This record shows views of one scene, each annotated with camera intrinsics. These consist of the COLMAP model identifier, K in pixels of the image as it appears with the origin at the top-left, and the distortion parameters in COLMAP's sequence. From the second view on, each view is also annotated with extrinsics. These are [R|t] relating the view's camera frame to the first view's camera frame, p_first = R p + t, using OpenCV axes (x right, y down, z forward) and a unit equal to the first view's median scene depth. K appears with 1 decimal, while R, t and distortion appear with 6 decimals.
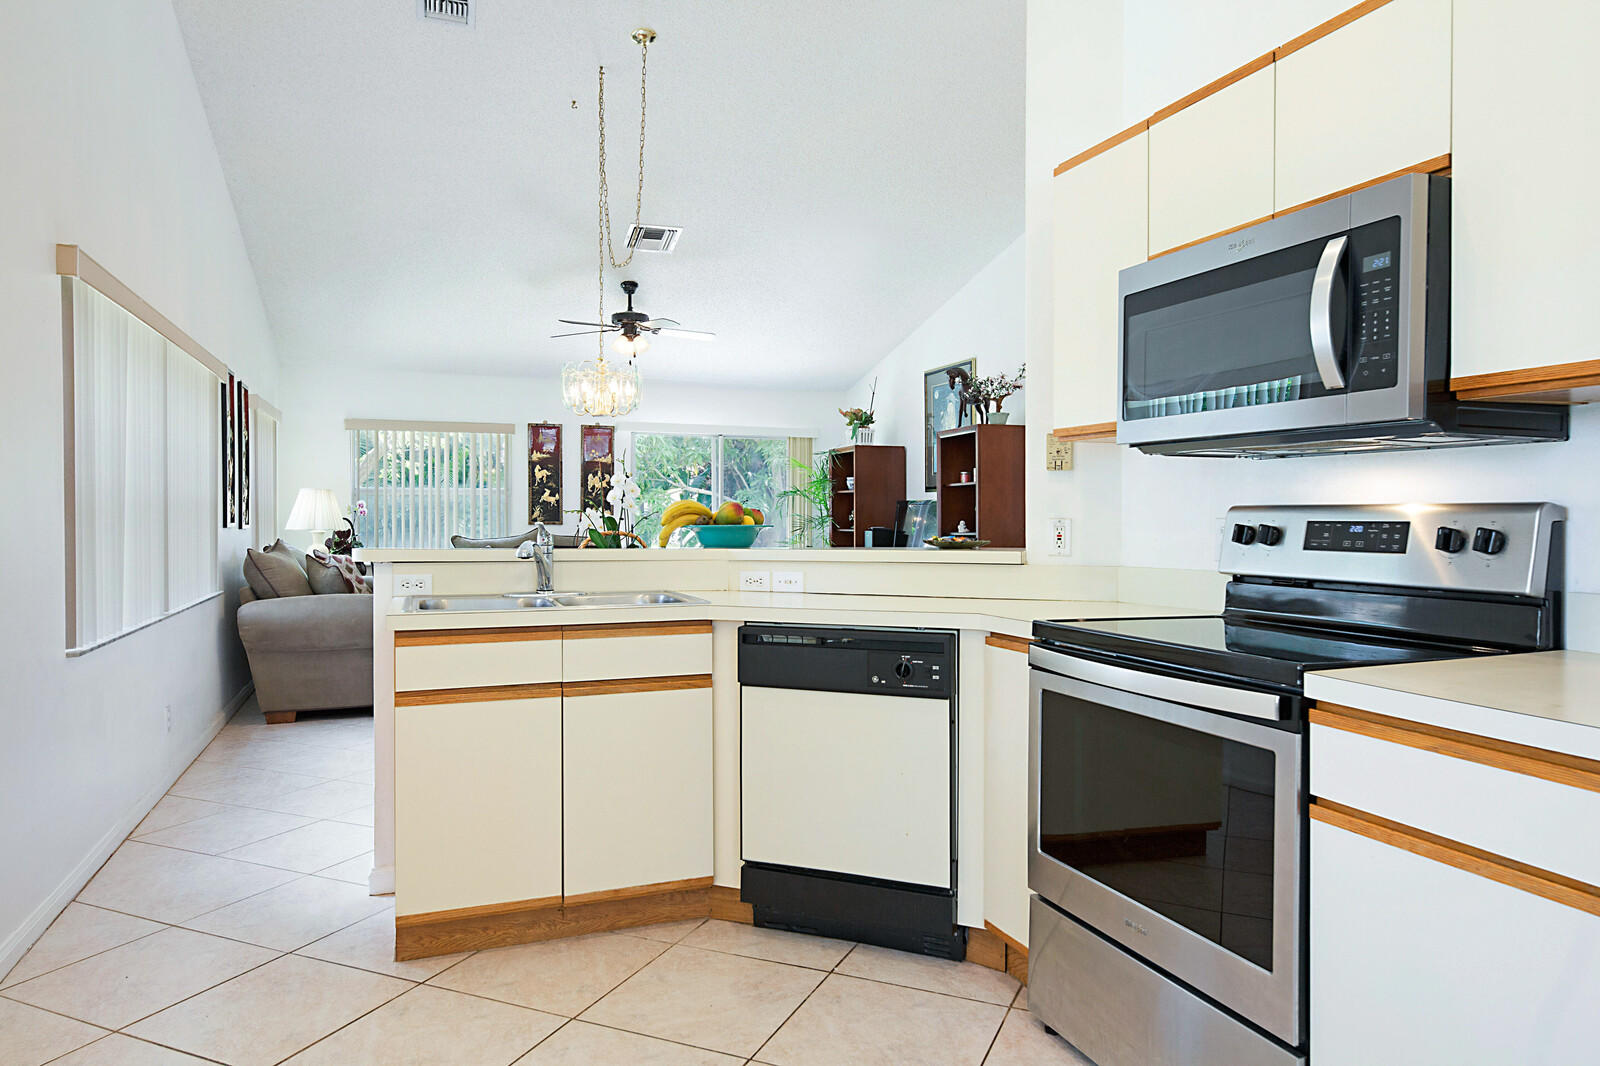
lens RADIAL K [[1026.3, 0, 802.9], [0, 1026.3, 521.6], [0, 0, 1]] dist [0.013120, 0.000772]
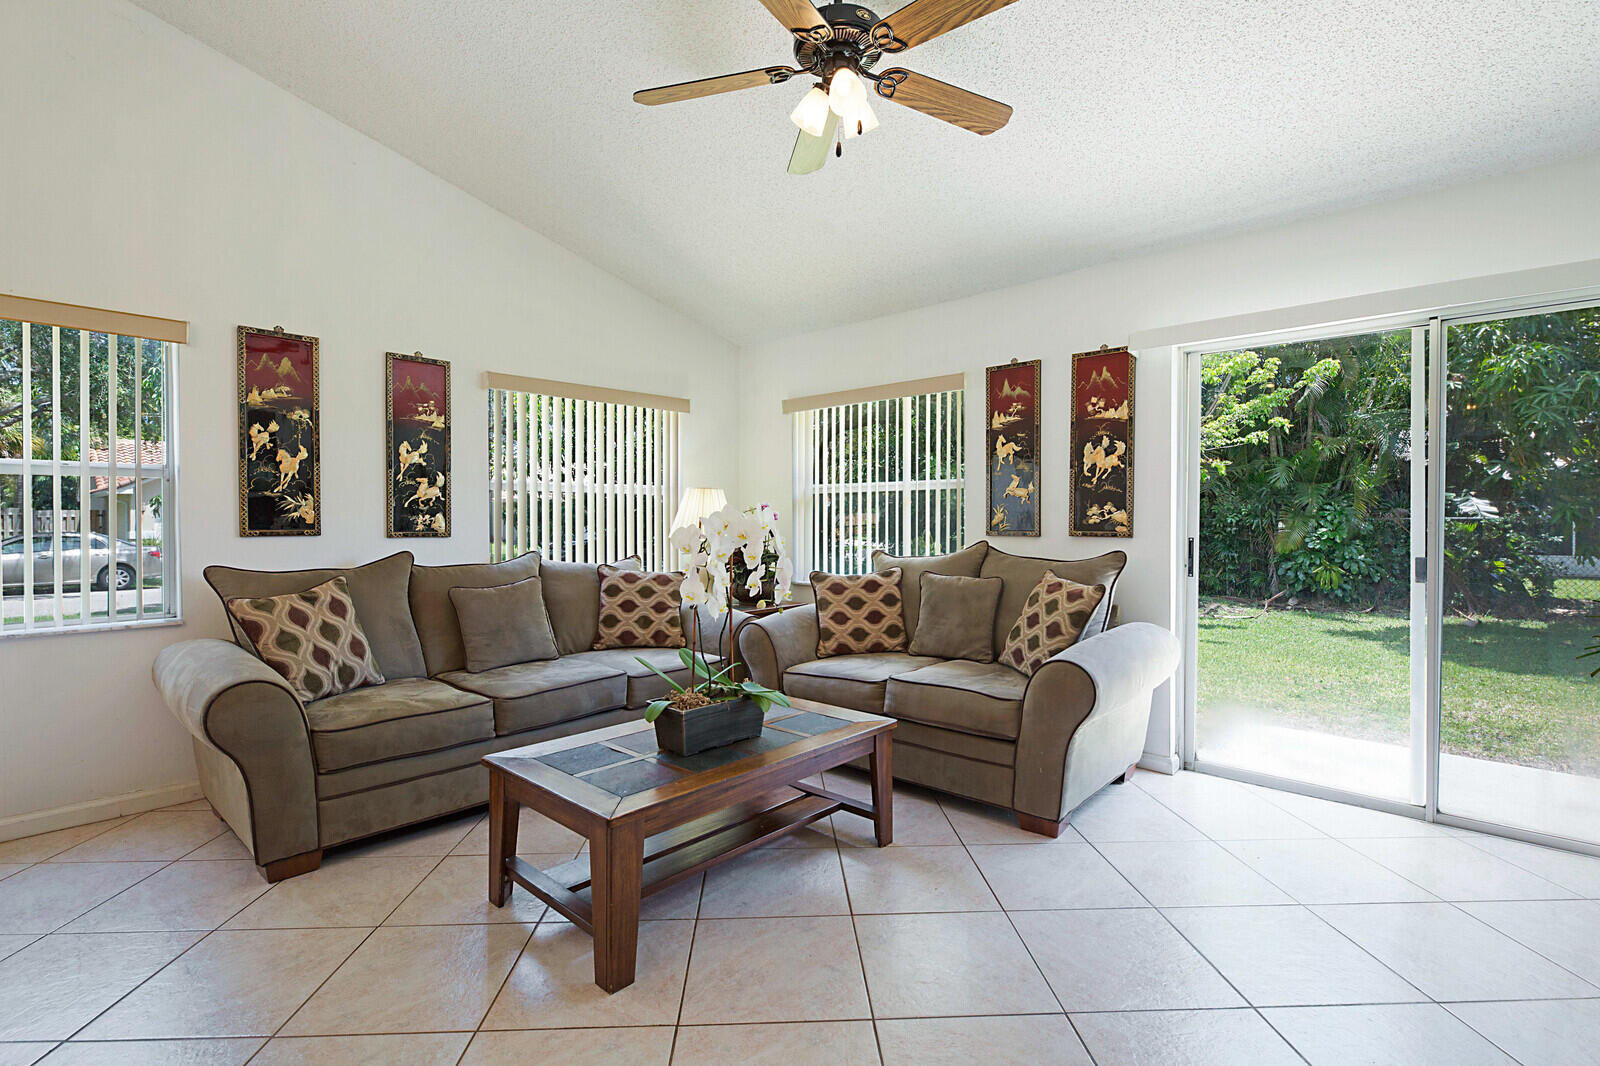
lens RADIAL K [[737.3, 0, 800.0], [0, 737.3, 533.0], [0, 0, 1]] dist [-0.000451, 0.000038]
pose [[0.444828, 0.018385, -0.895427, 0.235278], [-0.002305, 0.999809, 0.019383, -0.021317], [0.895613, -0.006558, 0.444786, 2.258113]]
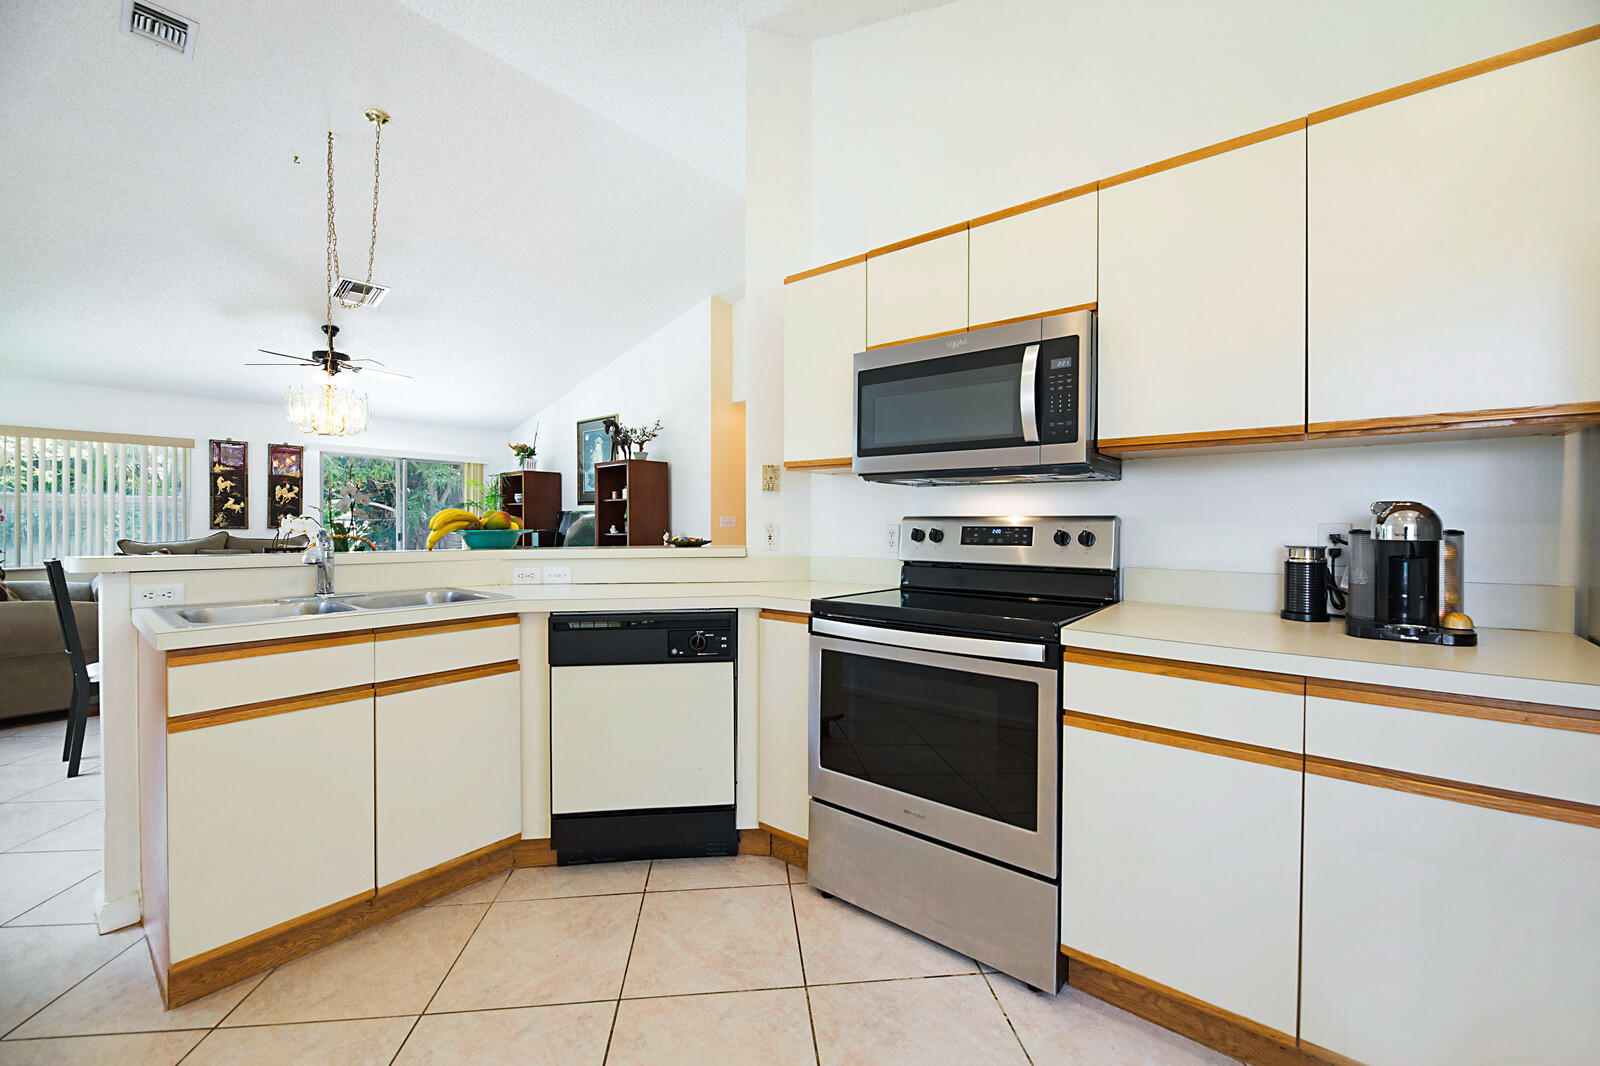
lens RADIAL K [[643.2, 0, 797.7], [0, 643.2, 523.0], [0, 0, 1]] dist [0.000746, -0.003241]
pose [[0.868979, 0.000132, 0.494849, -0.175494], [0.001451, 0.999995, -0.002815, -0.002592], [-0.494847, 0.003164, 0.868974, 0.213048]]
